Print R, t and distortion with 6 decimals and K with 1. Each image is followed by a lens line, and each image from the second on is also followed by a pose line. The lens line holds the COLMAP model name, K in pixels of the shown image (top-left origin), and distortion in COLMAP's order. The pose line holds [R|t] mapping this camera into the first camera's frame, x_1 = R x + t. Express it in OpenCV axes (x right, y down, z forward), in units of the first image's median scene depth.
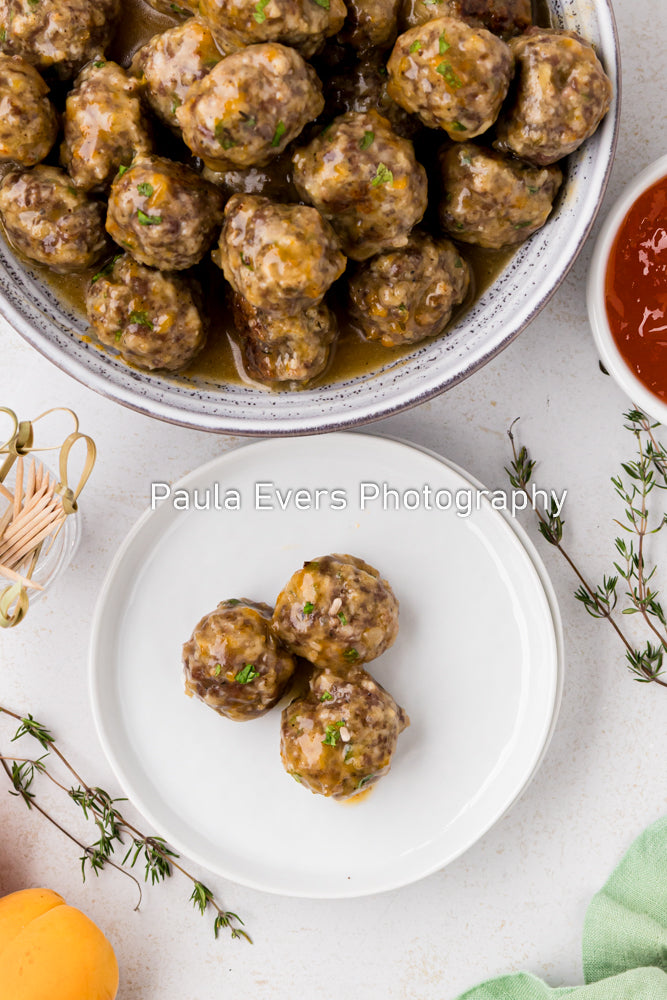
lens RADIAL K [[2908.8, 0, 339.1], [0, 2908.8, 497.6], [0, 0, 1]] dist [0.125663, 0.000000]
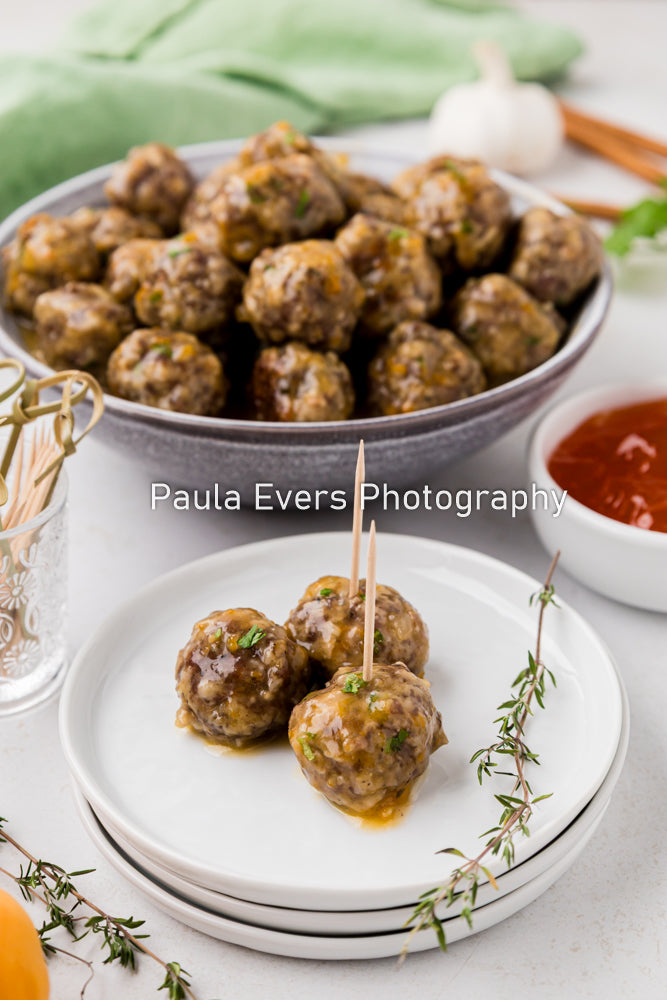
lens RADIAL K [[1760.2, 0, 335.6], [0, 1760.2, 505.0], [0, 0, 1]] dist [0.072134, 0.000000]
pose [[0.999992, 0.004103, -0.000118, -0.007717], [-0.002378, 0.555510, -0.831506, 0.475353], [-0.003346, 0.831499, 0.555515, 0.706569]]
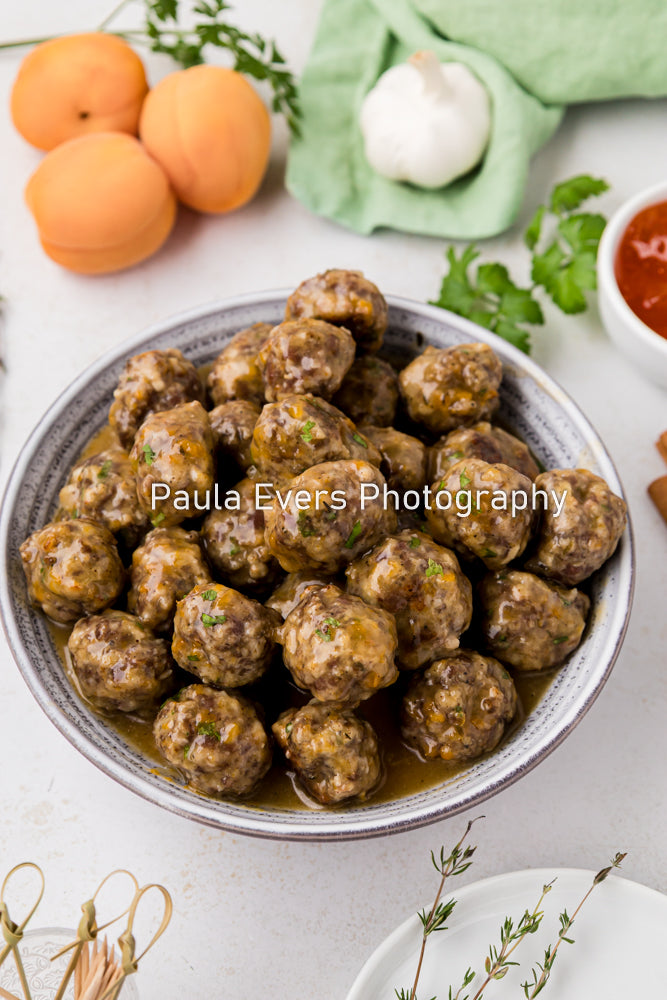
lens RADIAL K [[1760.2, 0, 340.8], [0, 1760.2, 523.9], [0, 0, 1]] dist [0.072134, 0.000000]
pose [[0.996954, -0.061705, 0.047698, -0.046669], [0.077449, 0.855271, -0.512360, 0.199048], [-0.009180, 0.514494, 0.857445, 0.428645]]
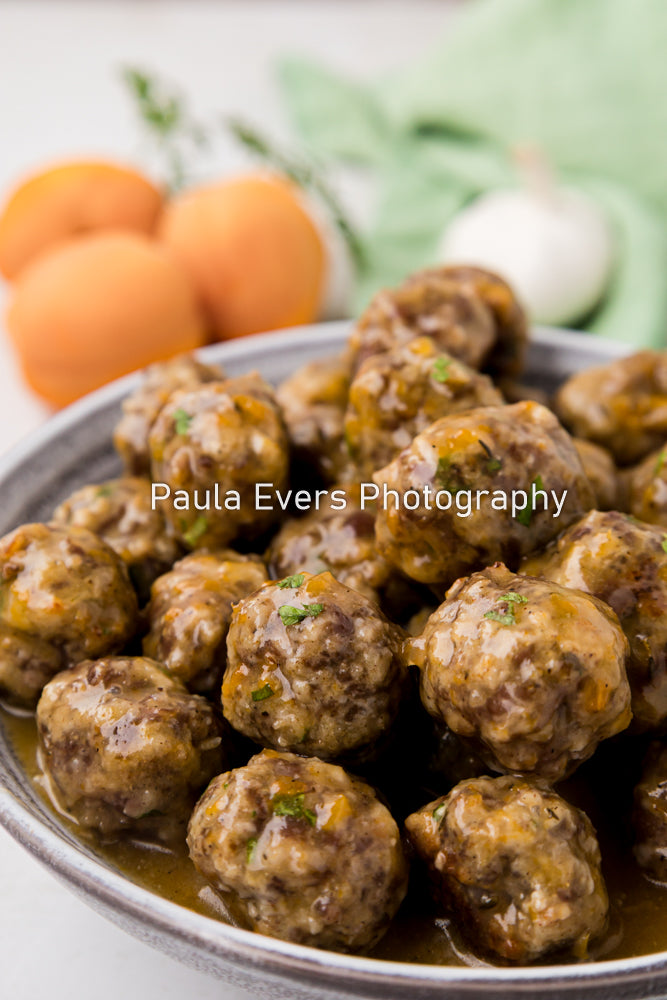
lens RADIAL K [[1760.2, 0, 337.6], [0, 1760.2, 509.2], [0, 0, 1]] dist [0.072134, 0.000000]
pose [[0.994759, -0.052147, 0.087949, -0.086148], [0.102028, 0.562536, -0.820454, 0.182700], [-0.006690, 0.825127, 0.564908, 0.764281]]
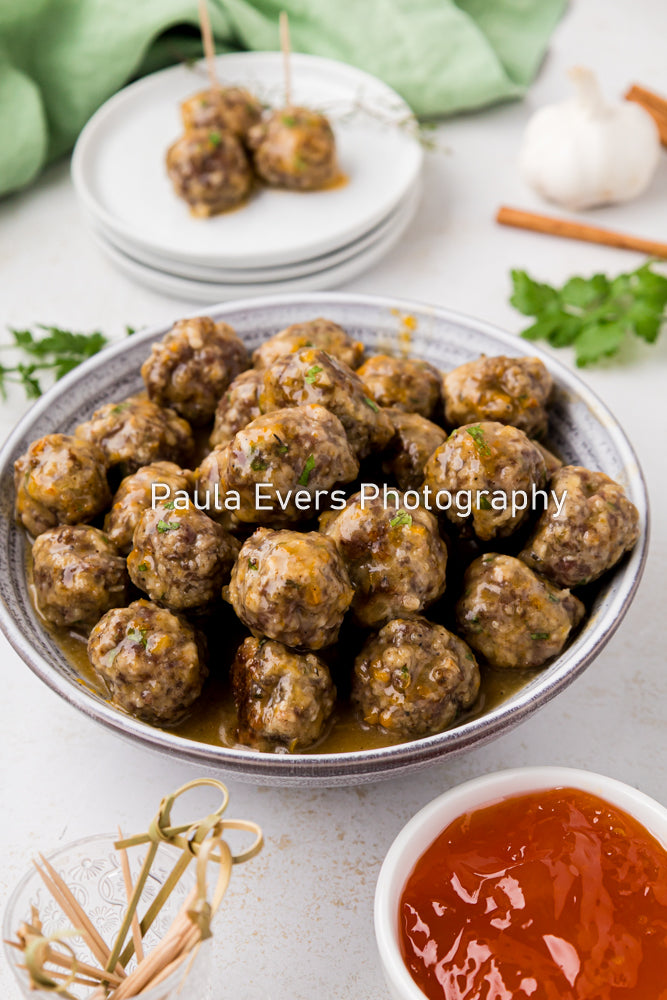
lens RADIAL K [[1998.1, 0, 333.2], [0, 1998.1, 495.7], [0, 0, 1]] dist [0.083157, 0.000000]
pose [[0.982864, 0.101036, -0.154174, 0.095266], [-0.180971, 0.687878, -0.702904, 0.366911], [0.035034, 0.718760, 0.694375, 0.501584]]
